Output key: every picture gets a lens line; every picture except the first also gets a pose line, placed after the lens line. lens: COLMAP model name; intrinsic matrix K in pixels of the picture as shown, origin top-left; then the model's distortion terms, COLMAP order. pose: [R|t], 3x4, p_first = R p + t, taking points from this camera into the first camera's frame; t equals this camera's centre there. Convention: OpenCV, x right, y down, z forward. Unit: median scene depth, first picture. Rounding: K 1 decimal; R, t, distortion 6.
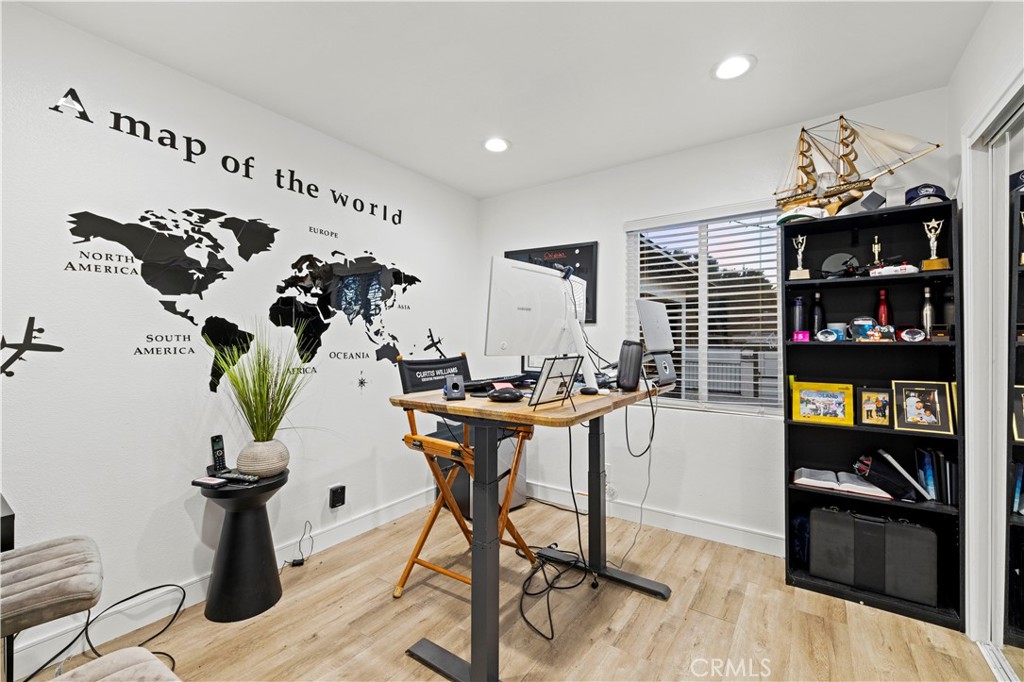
lens RADIAL K [[418.2, 0, 512.0], [0, 418.2, 341.0], [0, 0, 1]] dist [0.000341, 0.000082]
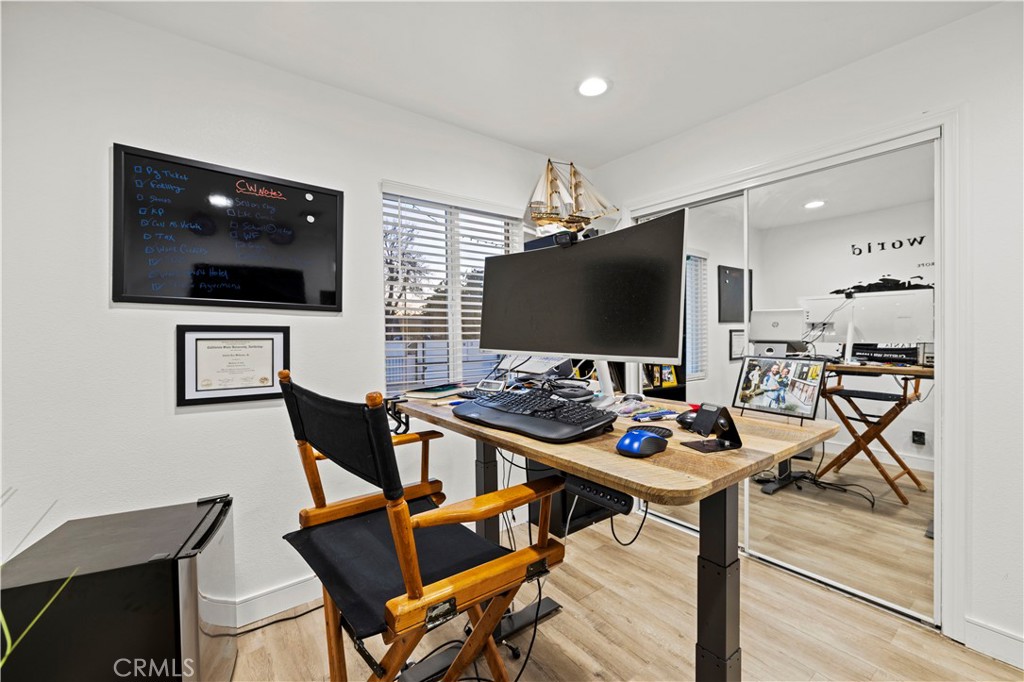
lens RADIAL K [[431.3, 0, 513.8], [0, 431.3, 328.4], [0, 0, 1]] dist [0.000105, 0.000011]
pose [[0.306483, -0.003239, 0.951871, -0.588155], [0.004412, 0.999988, 0.001983, -0.022092], [-0.951866, 0.003592, 0.306493, 0.790663]]
